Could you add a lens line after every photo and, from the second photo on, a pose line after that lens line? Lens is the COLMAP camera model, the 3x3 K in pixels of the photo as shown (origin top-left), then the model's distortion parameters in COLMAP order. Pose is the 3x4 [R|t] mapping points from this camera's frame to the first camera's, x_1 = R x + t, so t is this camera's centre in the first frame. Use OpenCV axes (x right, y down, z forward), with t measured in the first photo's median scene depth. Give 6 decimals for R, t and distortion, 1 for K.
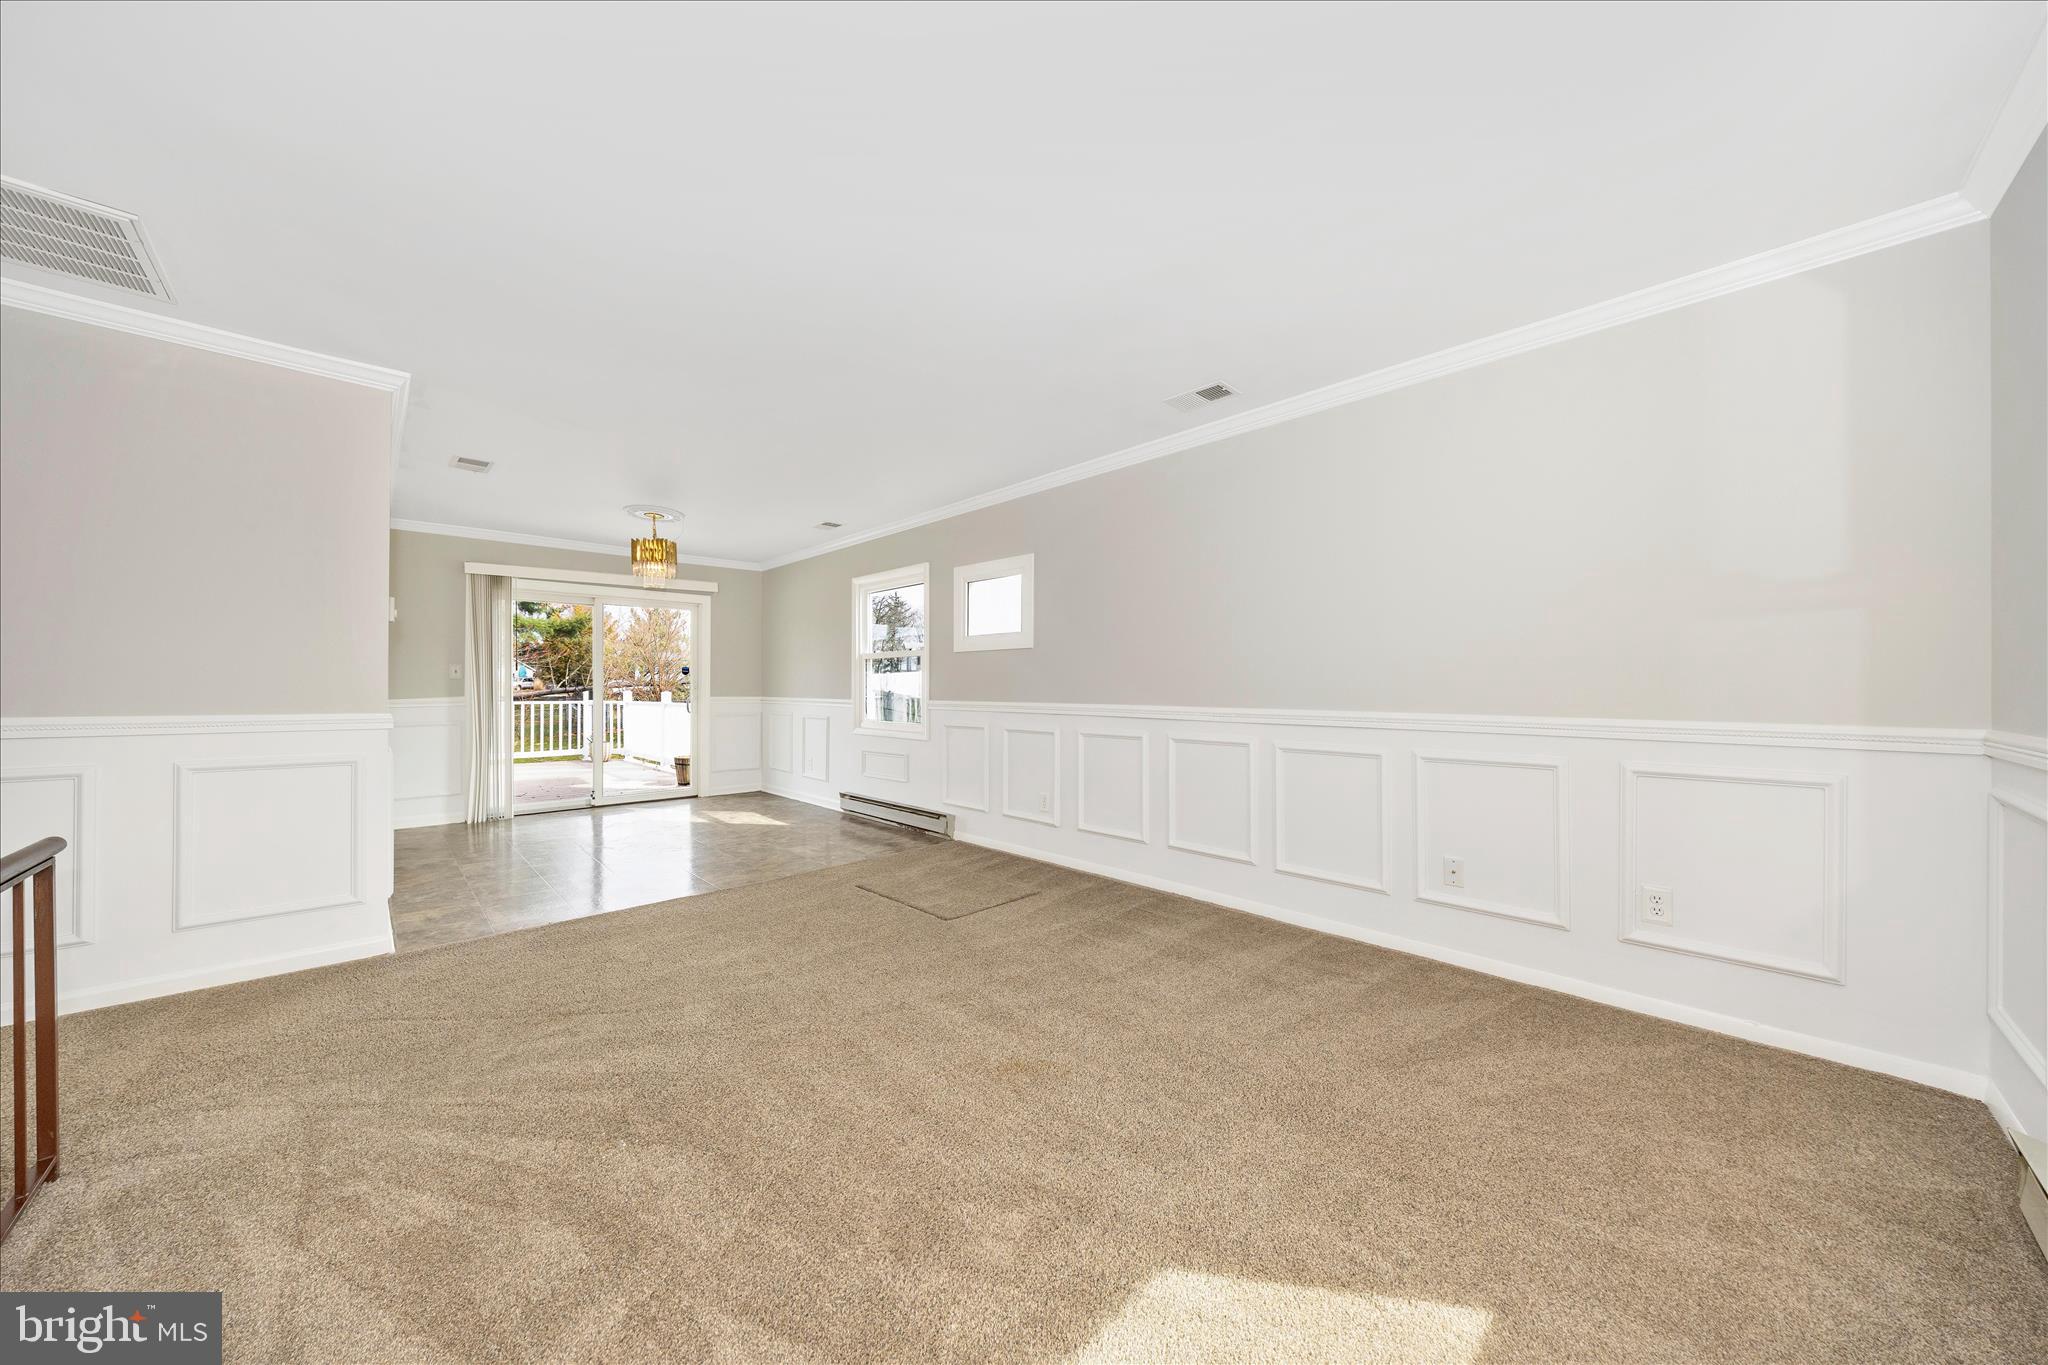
lens RADIAL K [[710.3, 0, 1018.7], [0, 710.3, 688.1], [0, 0, 1]] dist [0.000222, -0.000051]
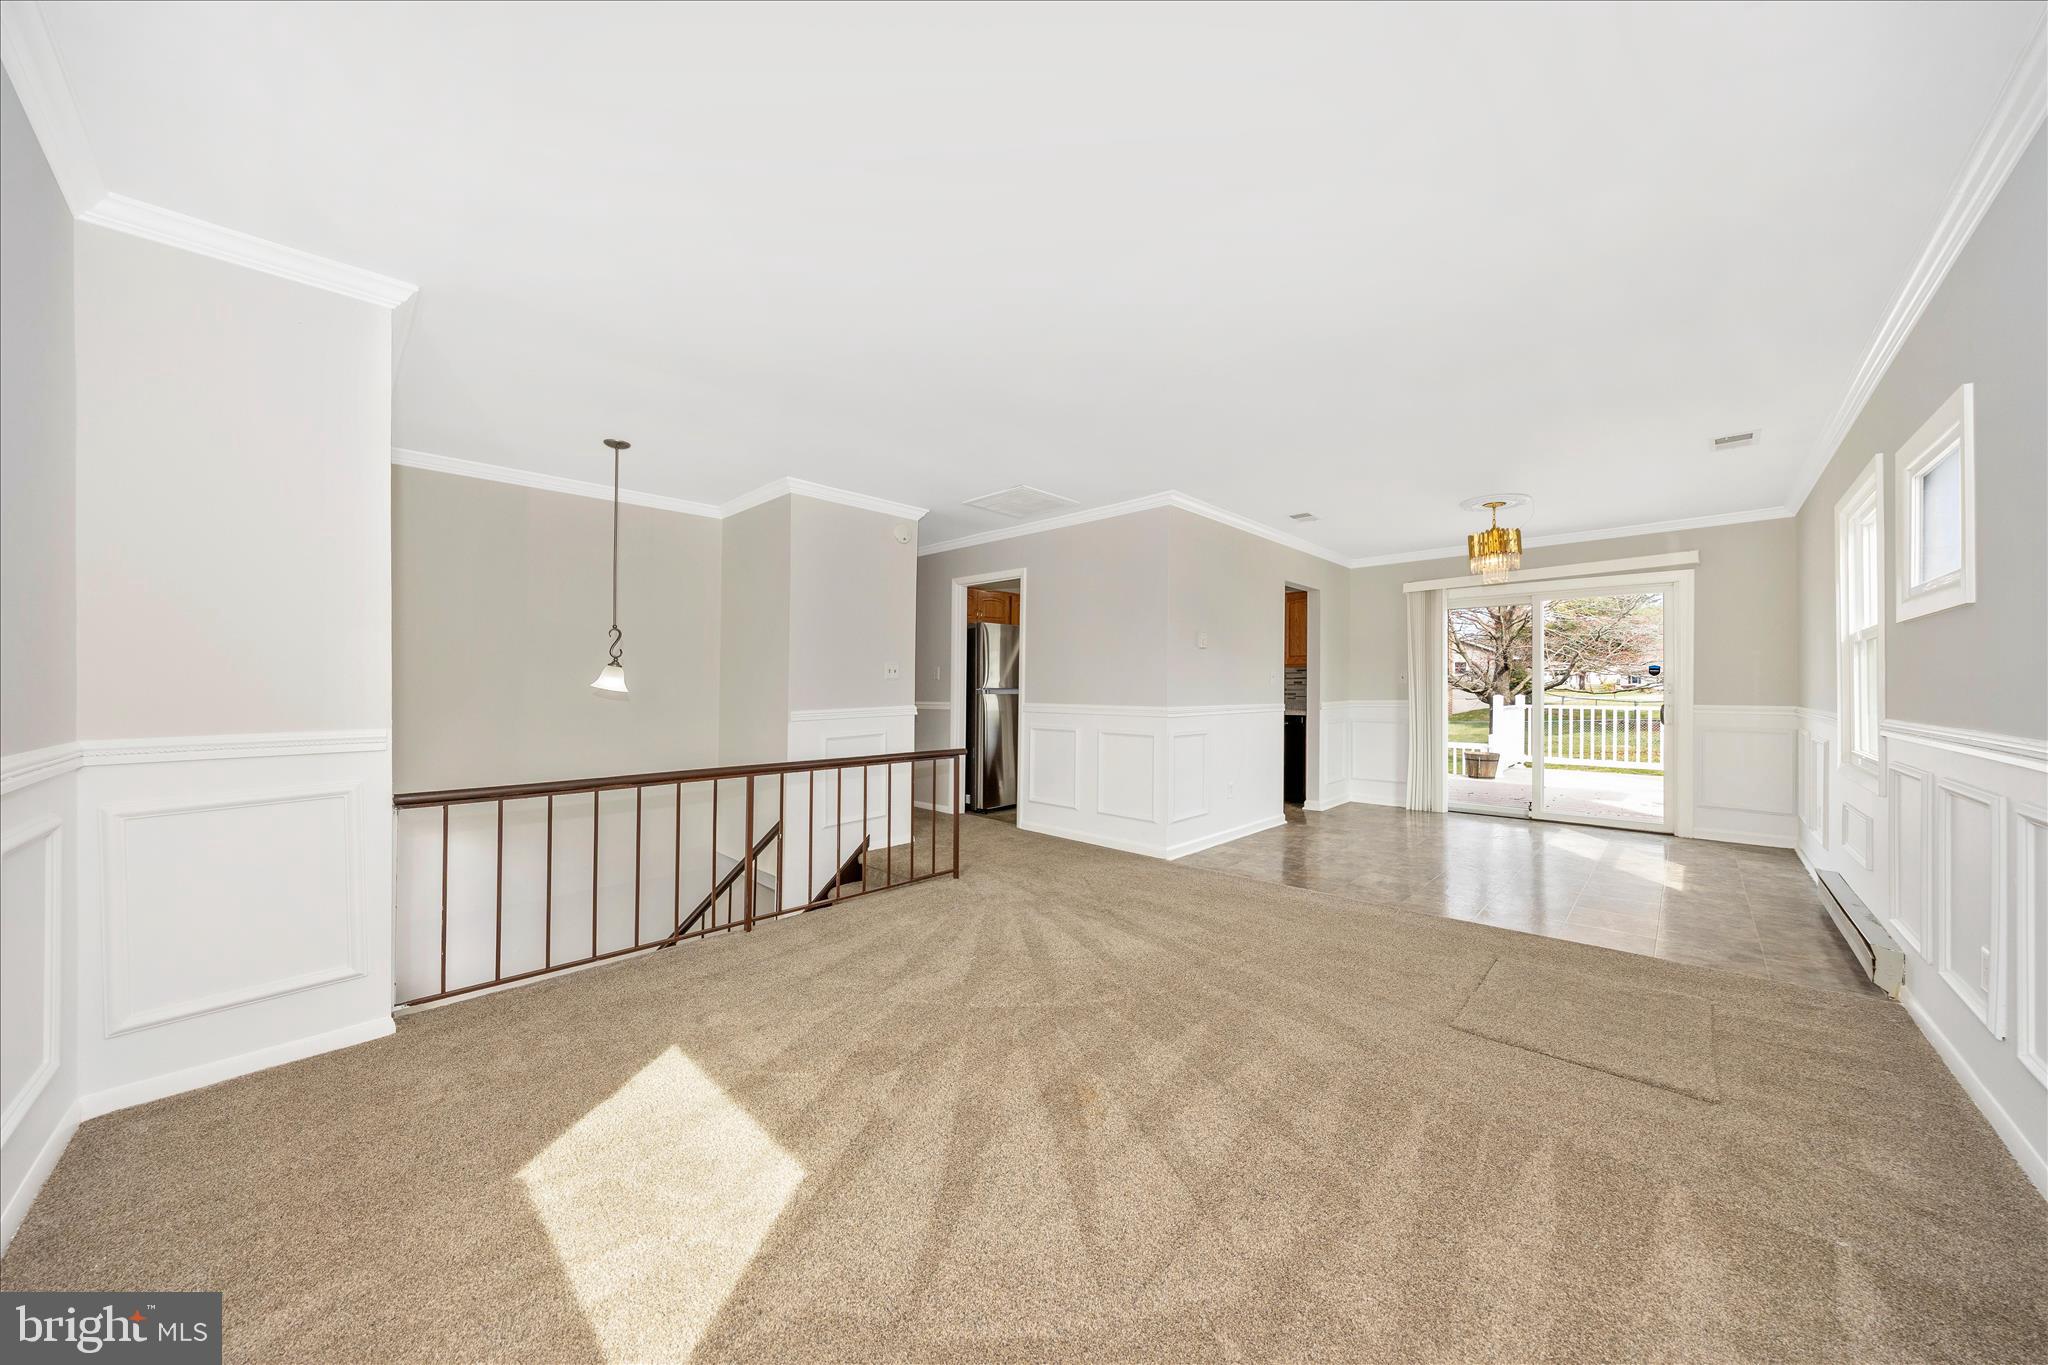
lens RADIAL K [[710.3, 0, 1018.7], [0, 710.3, 688.1], [0, 0, 1]] dist [0.000222, -0.000051]
pose [[0.012863, -0.001272, -0.999916, 0.398176], [-0.003659, 0.999992, -0.001319, -0.002018], [0.999911, 0.003676, 0.012859, 0.376481]]
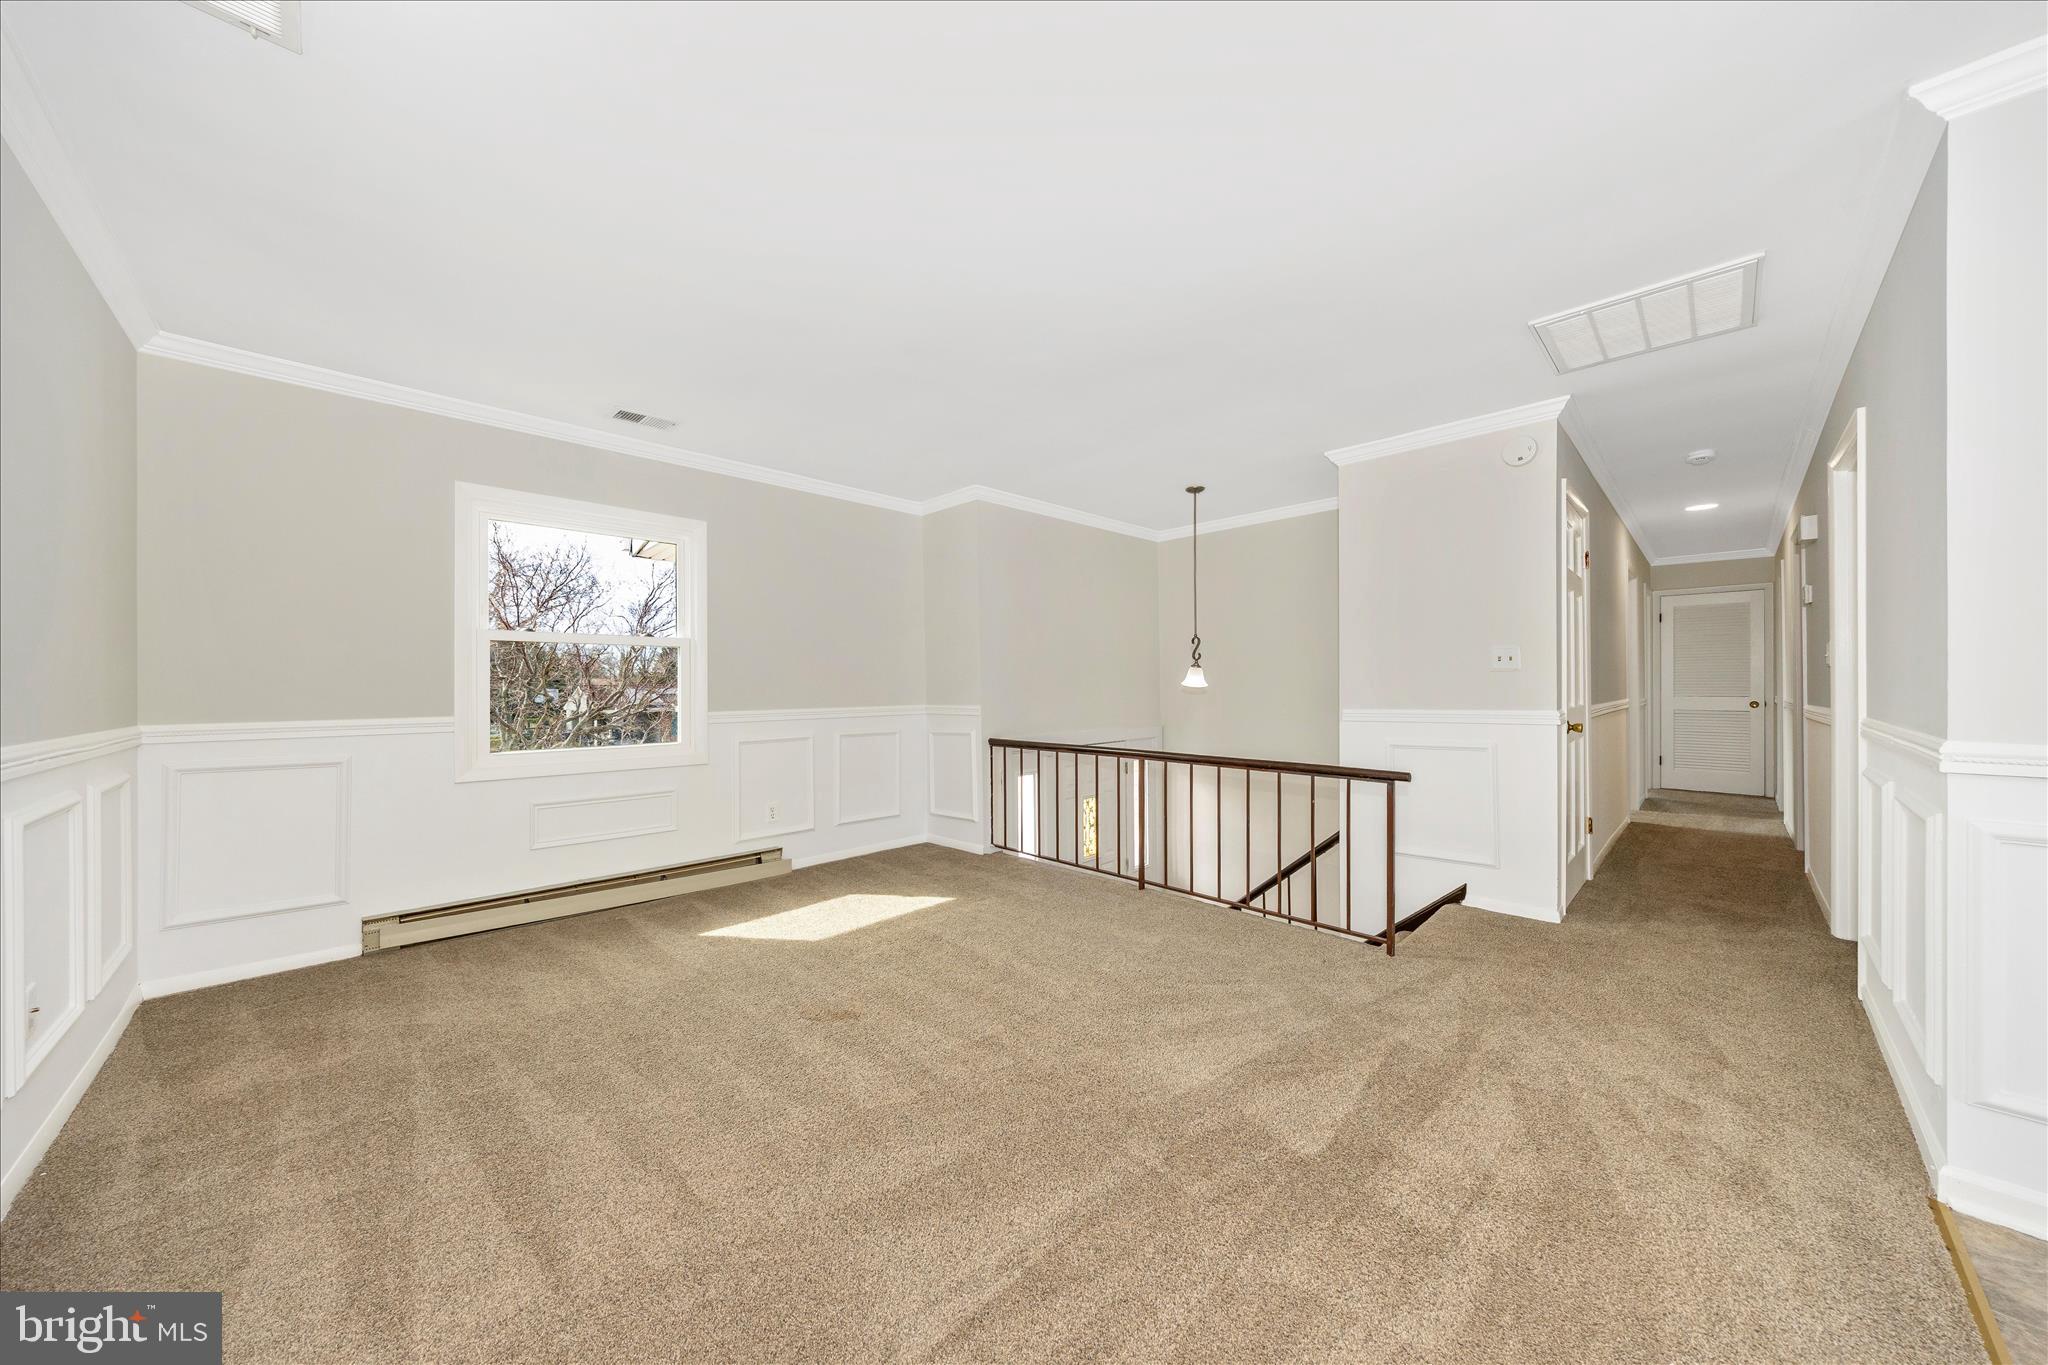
lens RADIAL K [[744.3, 0, 1025.9], [0, 744.3, 690.4], [0, 0, 1]] dist [0.000740, 0.000013]
pose [[-0.998419, 0.002911, 0.056128, -0.151988], [0.003685, 0.999899, 0.013699, -0.007339], [-0.056082, 0.013884, -0.998330, 0.925857]]
